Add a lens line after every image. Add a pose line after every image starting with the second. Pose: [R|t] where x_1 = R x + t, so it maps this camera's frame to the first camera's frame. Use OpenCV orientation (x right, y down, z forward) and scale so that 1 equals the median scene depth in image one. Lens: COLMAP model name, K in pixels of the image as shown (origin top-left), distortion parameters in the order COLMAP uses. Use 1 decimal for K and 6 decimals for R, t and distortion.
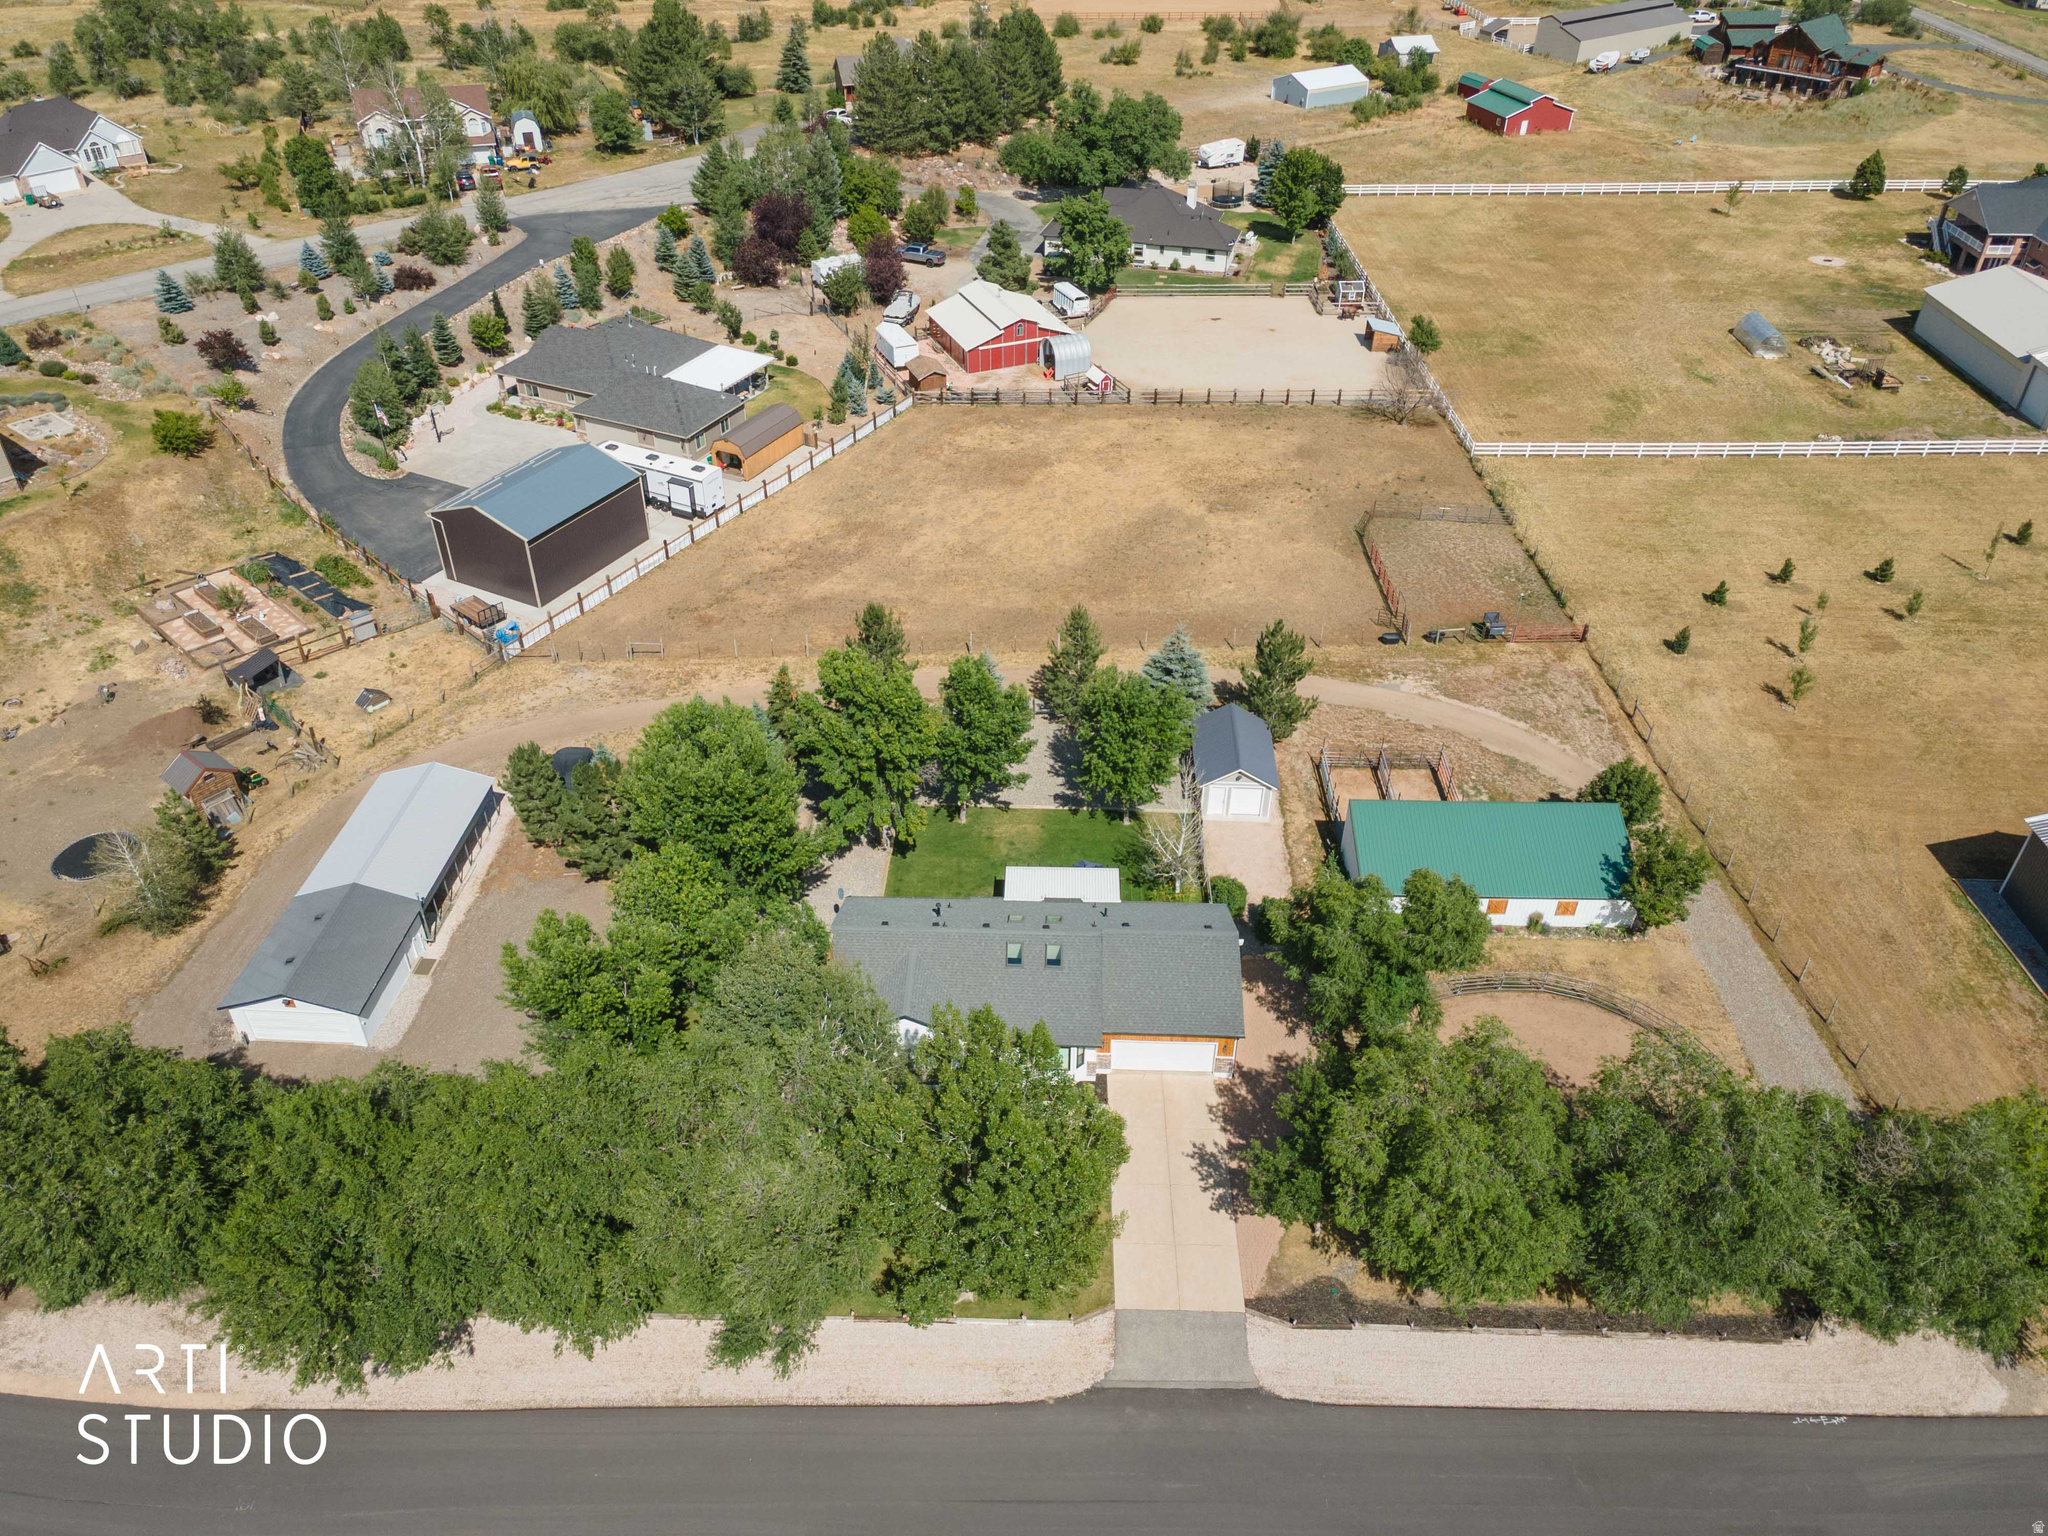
lens RADIAL K [[1495.2, 0, 1007.8], [0, 1495.2, 753.7], [0, 0, 1]] dist [0.024698, 0.047988]
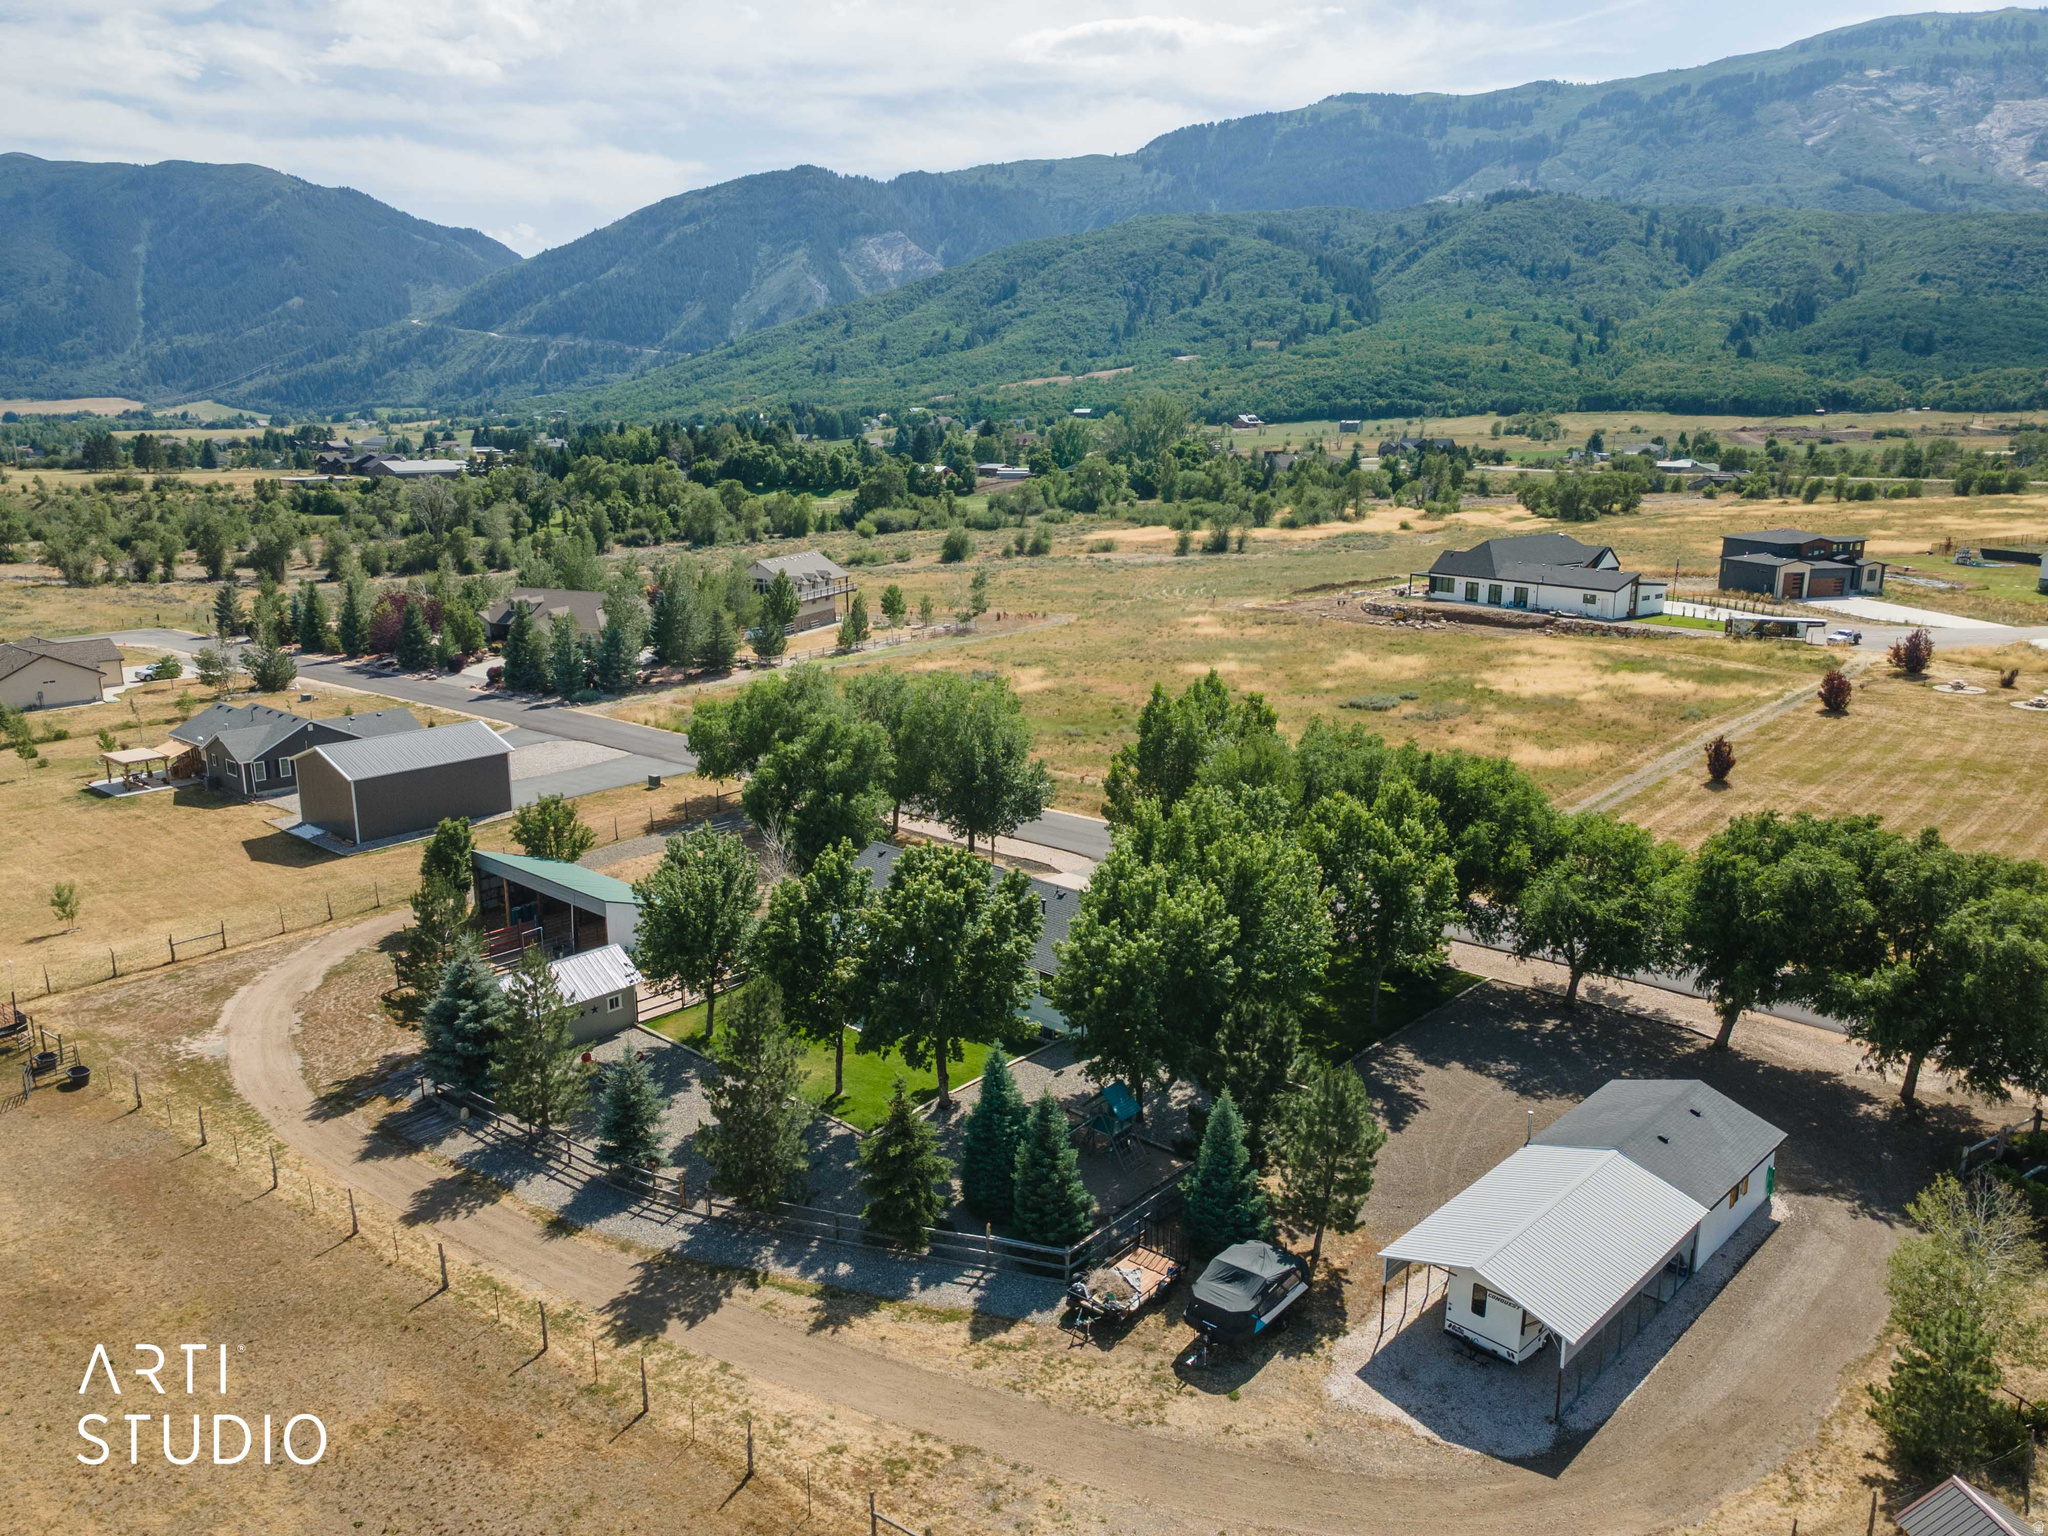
lens RADIAL K [[1495.2, 0, 1007.8], [0, 1495.2, 753.7], [0, 0, 1]] dist [0.024698, 0.047988]
pose [[-0.759111, -0.145333, 0.634530, -0.346685], [0.382564, 0.689063, 0.615497, -0.320640], [-0.526683, 0.709979, -0.467477, 0.729187]]
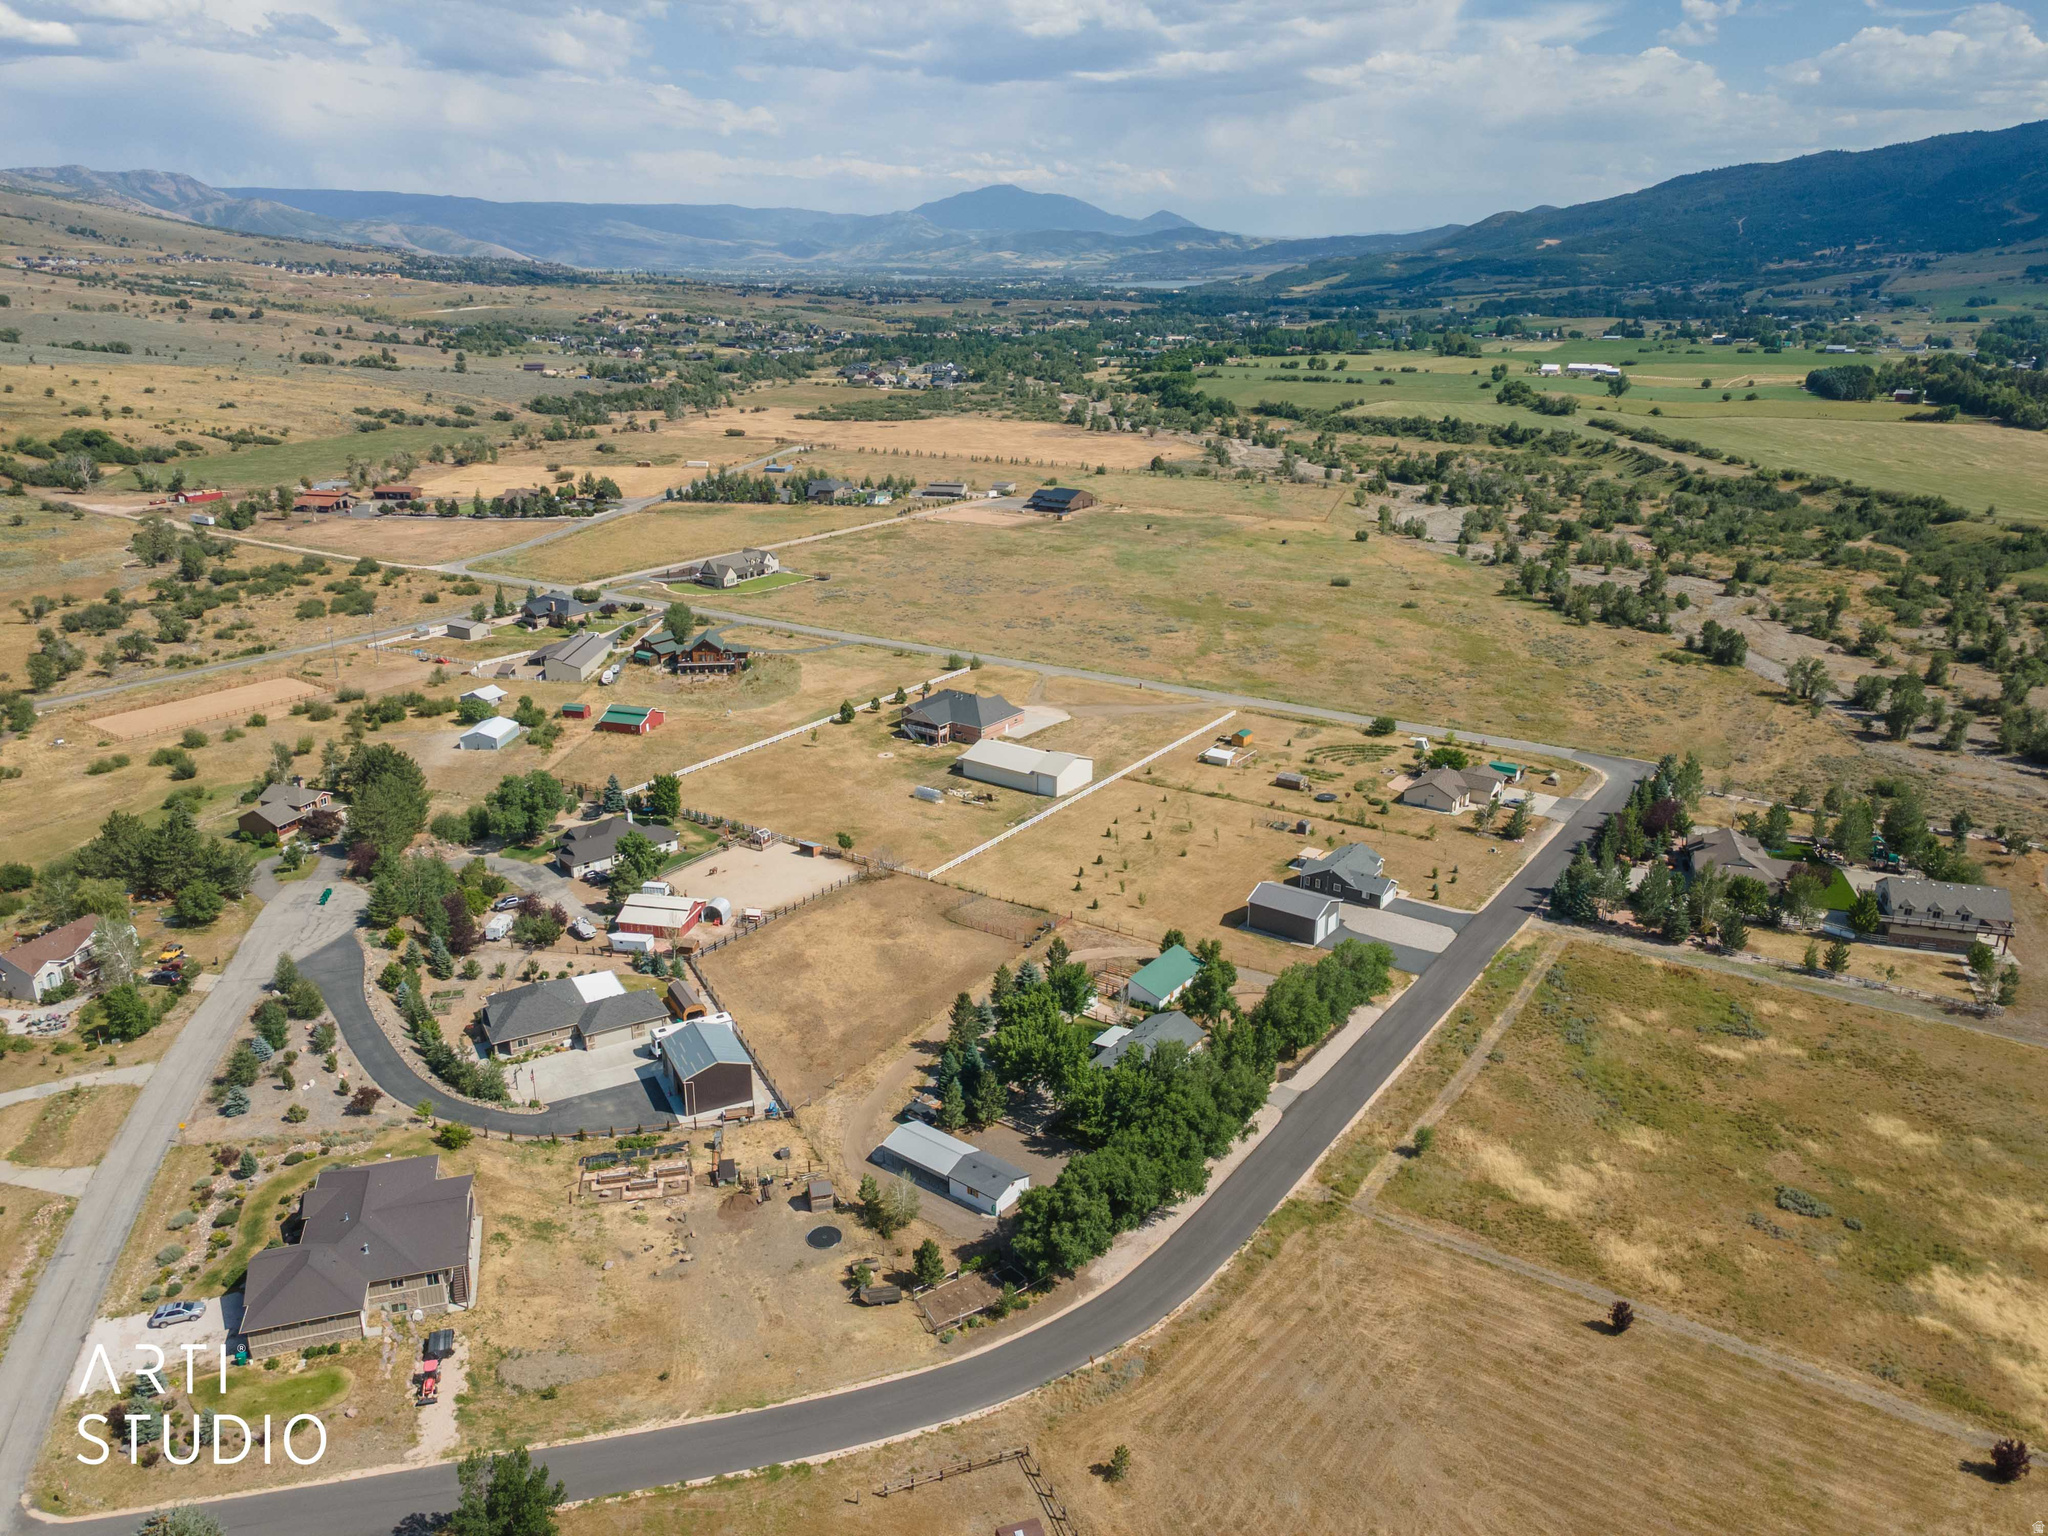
lens RADIAL K [[1495.2, 0, 1007.8], [0, 1495.2, 753.7], [0, 0, 1]] dist [0.024698, 0.047988]
pose [[0.570802, -0.260742, 0.778587, -1.122954], [0.480630, 0.874912, -0.059362, -0.160354], [-0.665718, 0.408096, 0.624722, -0.429690]]
